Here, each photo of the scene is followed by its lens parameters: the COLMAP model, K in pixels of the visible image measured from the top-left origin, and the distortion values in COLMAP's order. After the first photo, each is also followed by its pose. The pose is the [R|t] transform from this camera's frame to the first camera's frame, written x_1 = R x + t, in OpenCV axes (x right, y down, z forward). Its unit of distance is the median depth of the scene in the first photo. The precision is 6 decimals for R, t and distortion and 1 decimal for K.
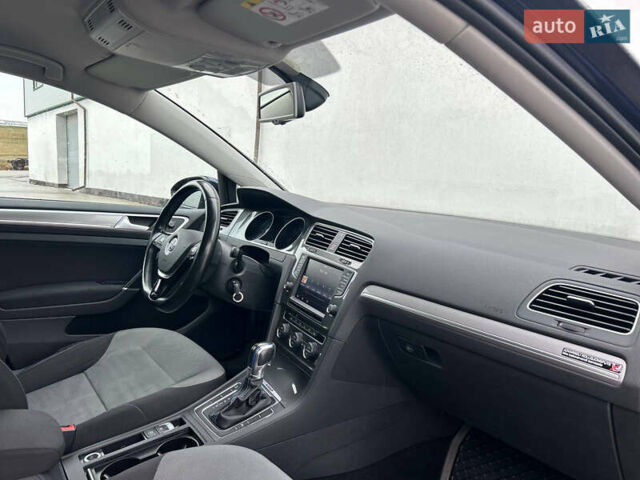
lens RADIAL K [[483.5, 0, 319.9], [0, 483.5, 243.8], [0, 0, 1]] dist [0.048443, -0.050050]
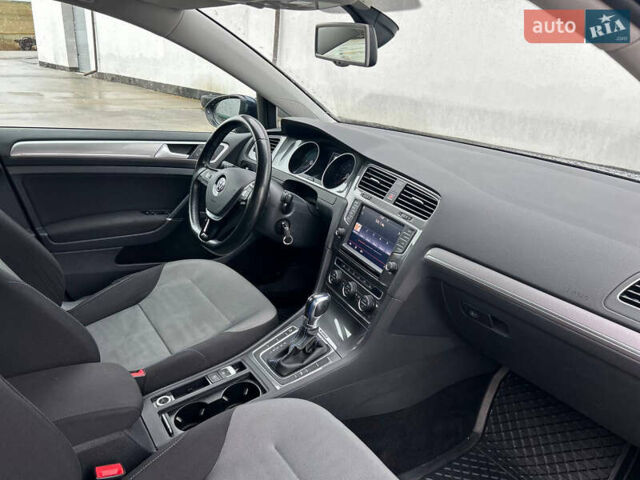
lens RADIAL K [[483.5, 0, 315.6], [0, 483.5, 242.8], [0, 0, 1]] dist [0.048443, -0.050050]
pose [[0.999079, 0.020906, -0.037469, -0.078799], [-0.011861, 0.973803, 0.227084, -0.112758], [0.041235, -0.226431, 0.973154, 0.043991]]
